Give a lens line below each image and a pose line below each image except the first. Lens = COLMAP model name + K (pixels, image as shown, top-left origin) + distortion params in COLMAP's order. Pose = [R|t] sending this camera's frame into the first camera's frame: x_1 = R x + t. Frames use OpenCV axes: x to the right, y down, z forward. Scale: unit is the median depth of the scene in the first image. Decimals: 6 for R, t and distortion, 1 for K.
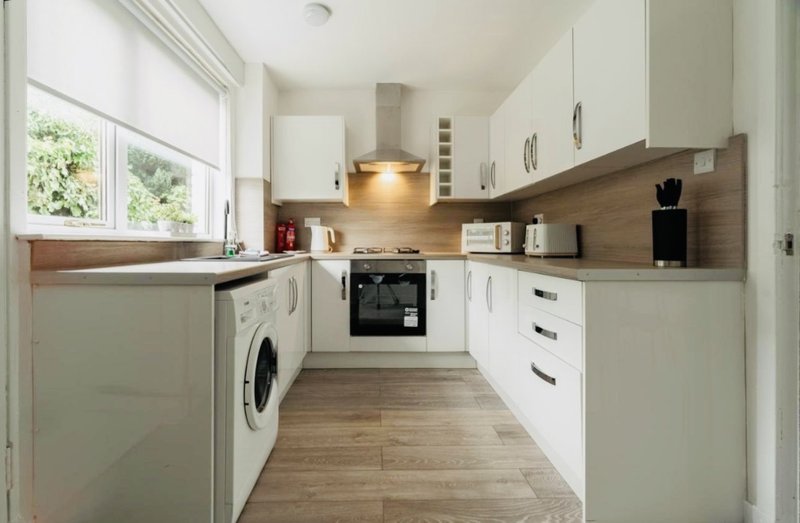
lens RADIAL K [[371.7, 0, 397.0], [0, 371.7, 244.2], [0, 0, 1]] dist [-0.000336, 0.000038]
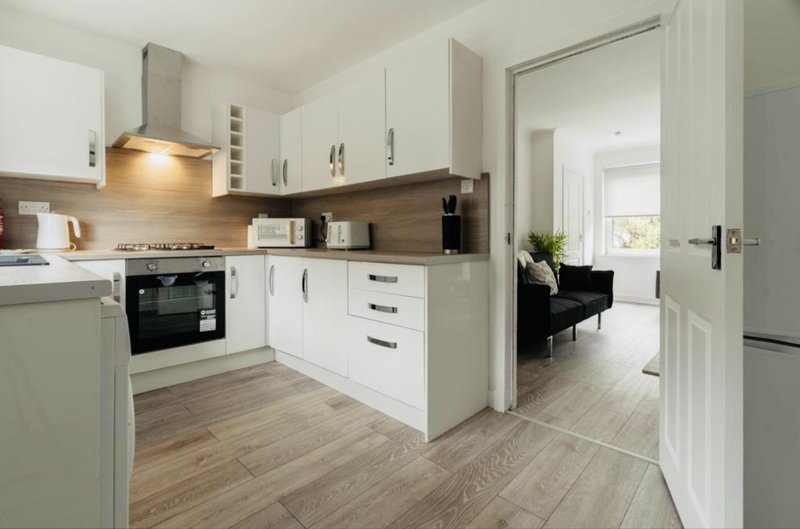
lens RADIAL K [[363.4, 0, 400.2], [0, 363.4, 239.9], [0, 0, 1]] dist [0.000151, 0.000049]
pose [[0.721055, -0.004760, 0.692861, -0.267825], [0.002649, 0.999988, 0.004112, -0.000676], [-0.692872, -0.001130, 0.721059, 0.049965]]
